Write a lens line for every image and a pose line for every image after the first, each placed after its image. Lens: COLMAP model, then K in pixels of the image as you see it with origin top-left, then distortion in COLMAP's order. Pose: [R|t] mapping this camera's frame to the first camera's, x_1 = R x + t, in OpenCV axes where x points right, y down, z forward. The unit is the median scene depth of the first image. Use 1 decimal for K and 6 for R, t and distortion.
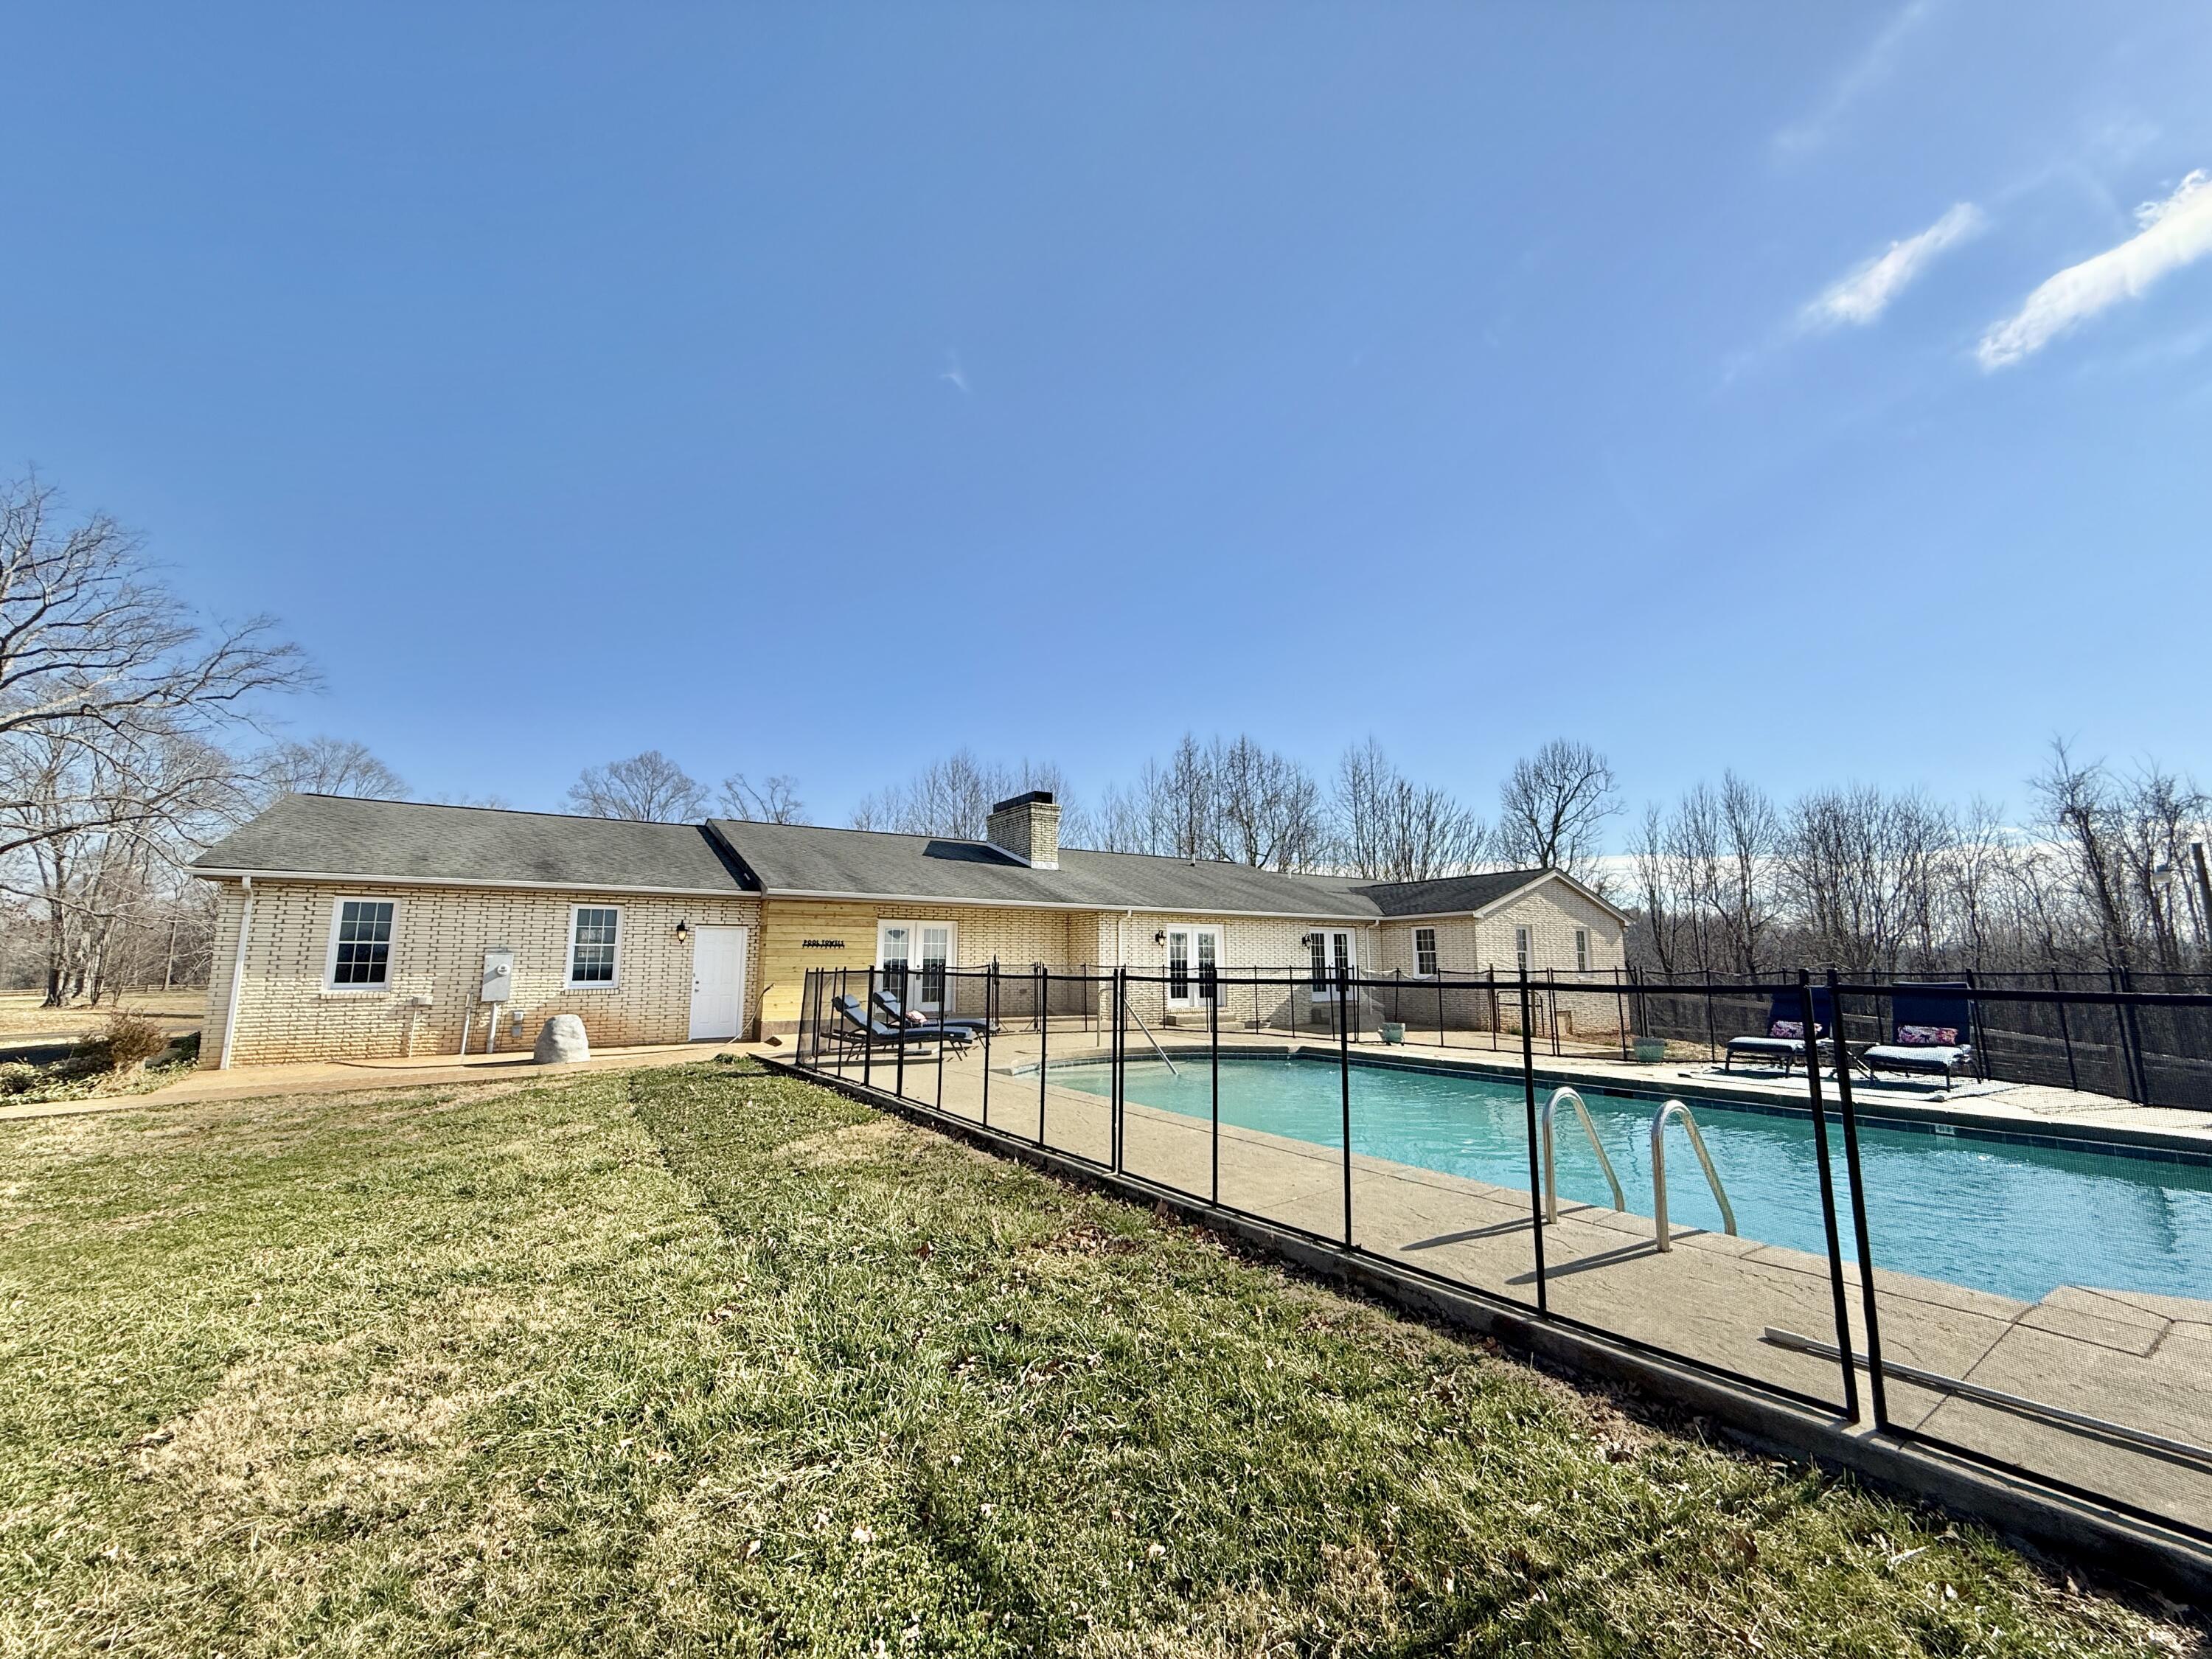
lens RADIAL K [[874.7, 0, 1106.0], [0, 874.7, 829.5], [0, 0, 1]] dist [-0.001522, 0.000027]
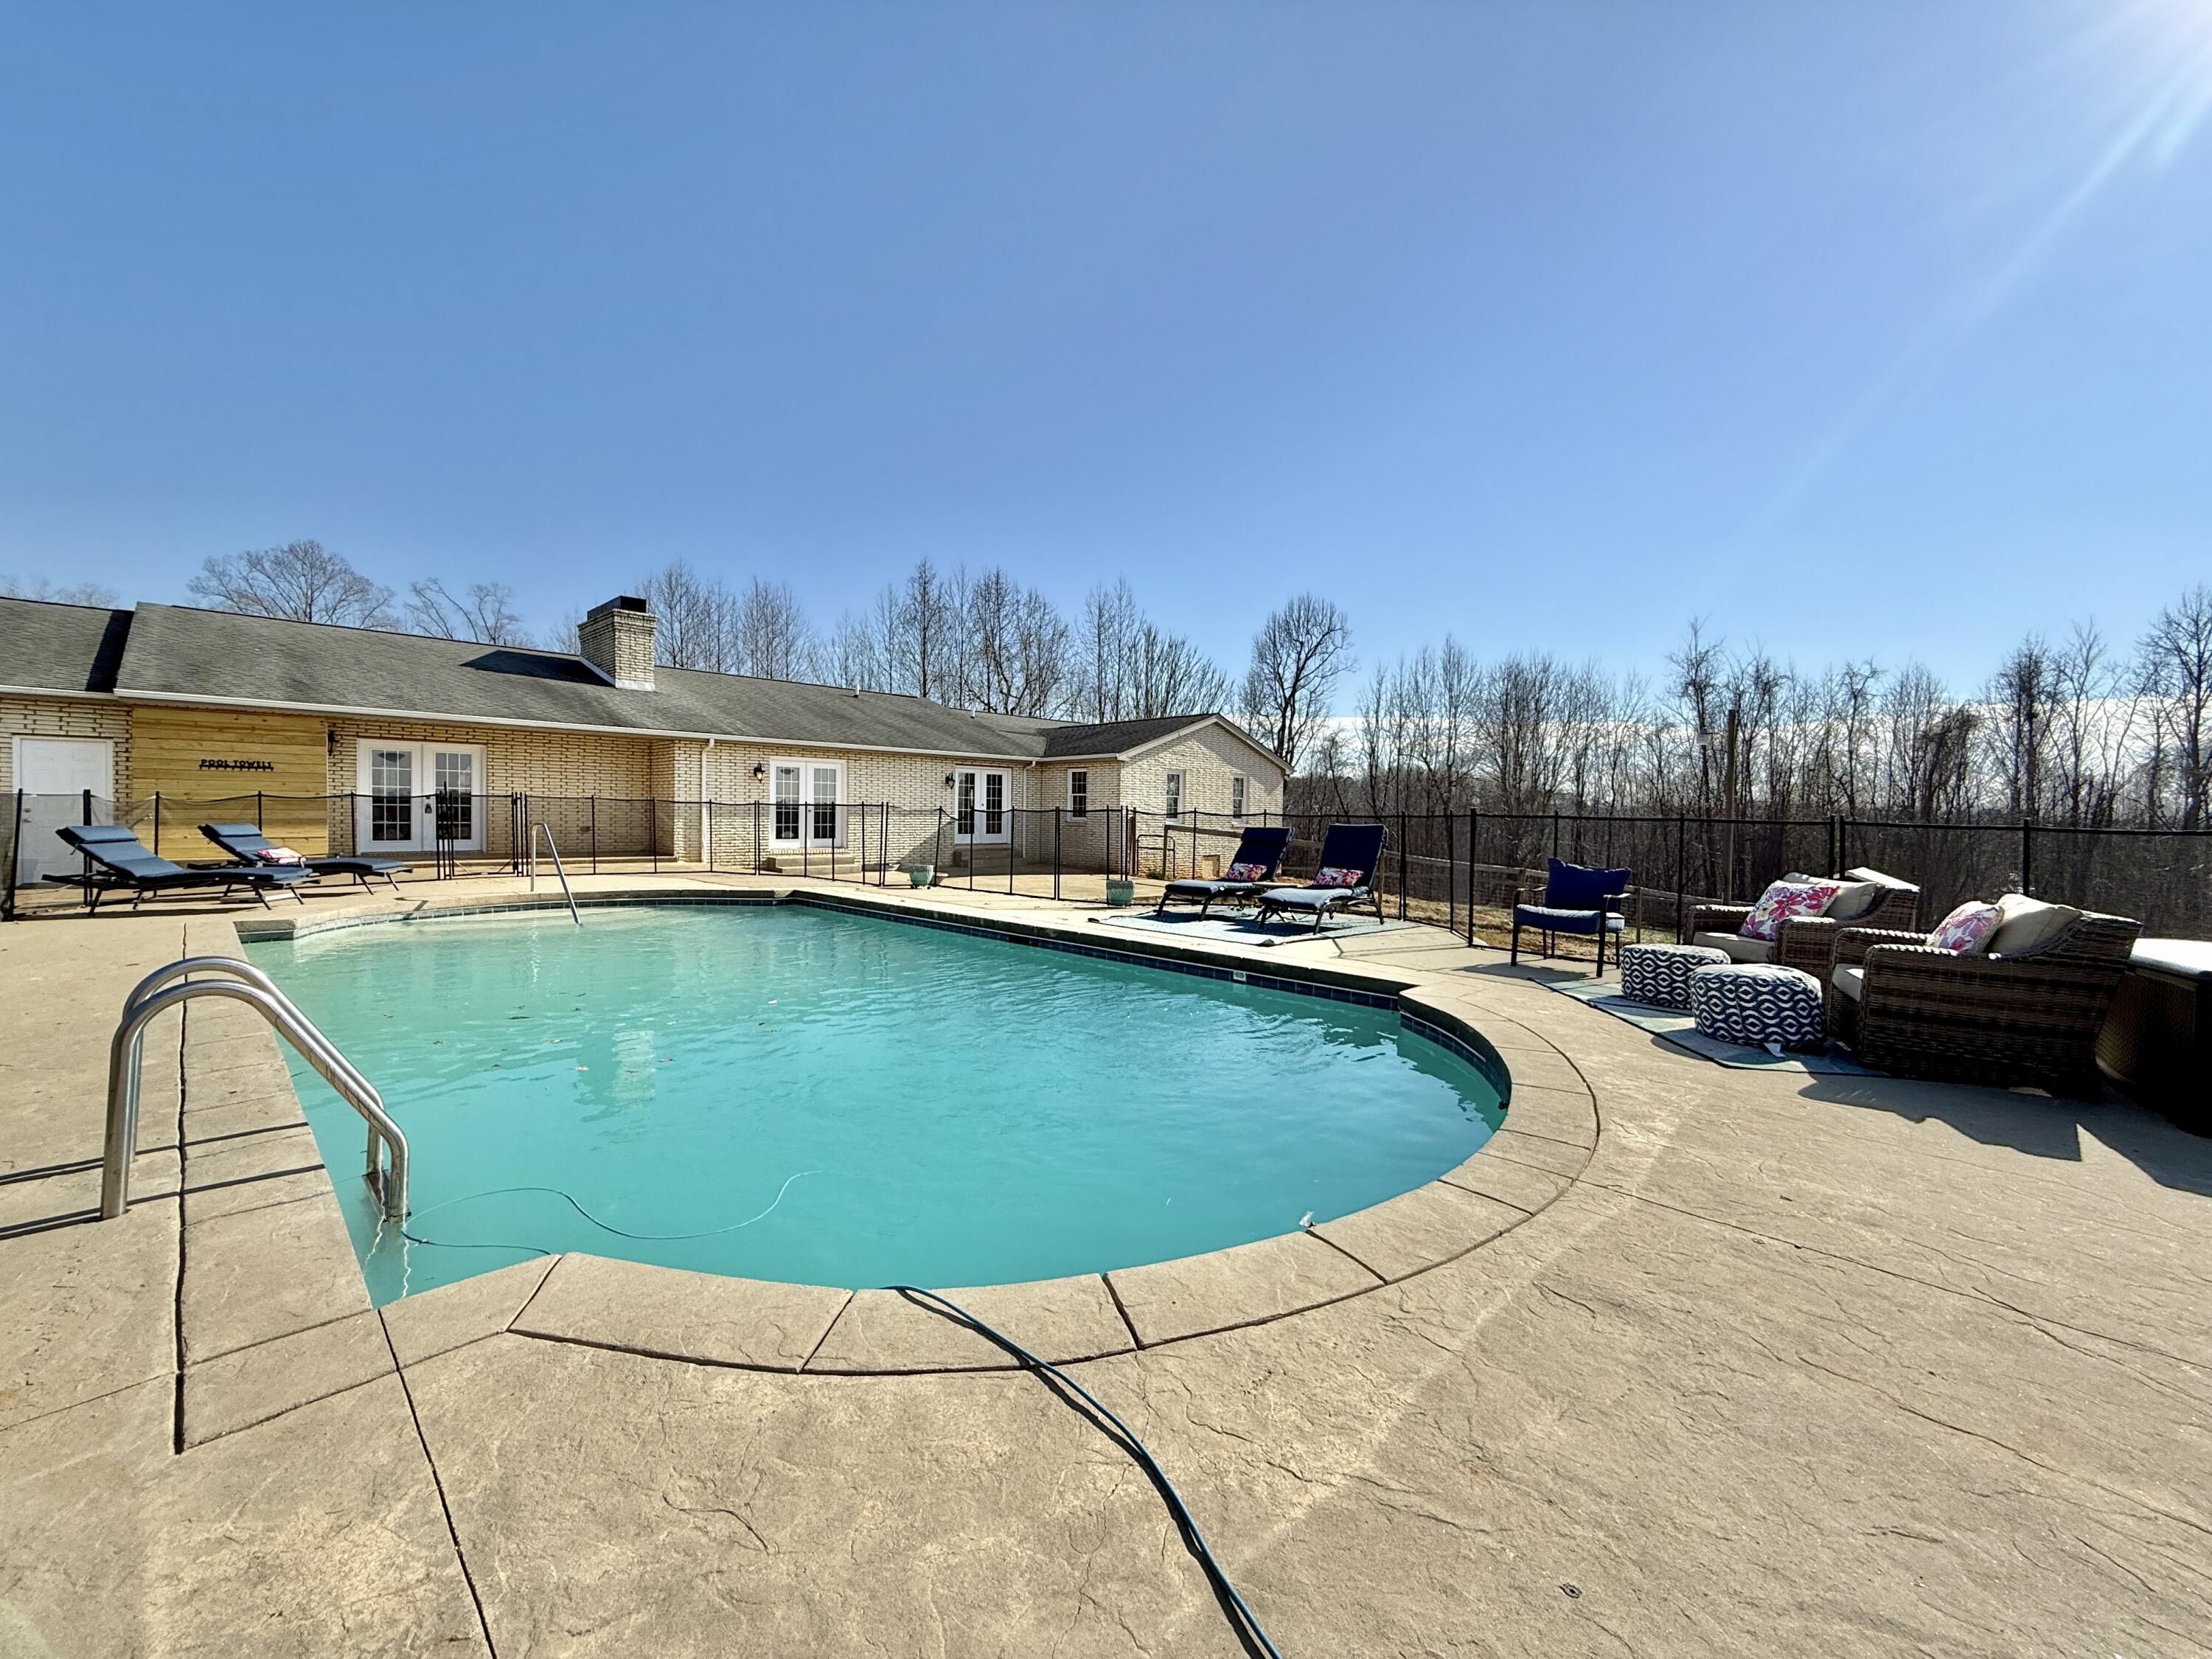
lens RADIAL K [[874.7, 0, 1106.0], [0, 874.7, 829.5], [0, 0, 1]] dist [-0.001522, 0.000027]
pose [[0.977557, 0.011031, 0.210384, 0.187934], [-0.047494, 0.984460, 0.169063, 0.012015], [-0.205250, -0.175261, 0.962889, 0.048832]]
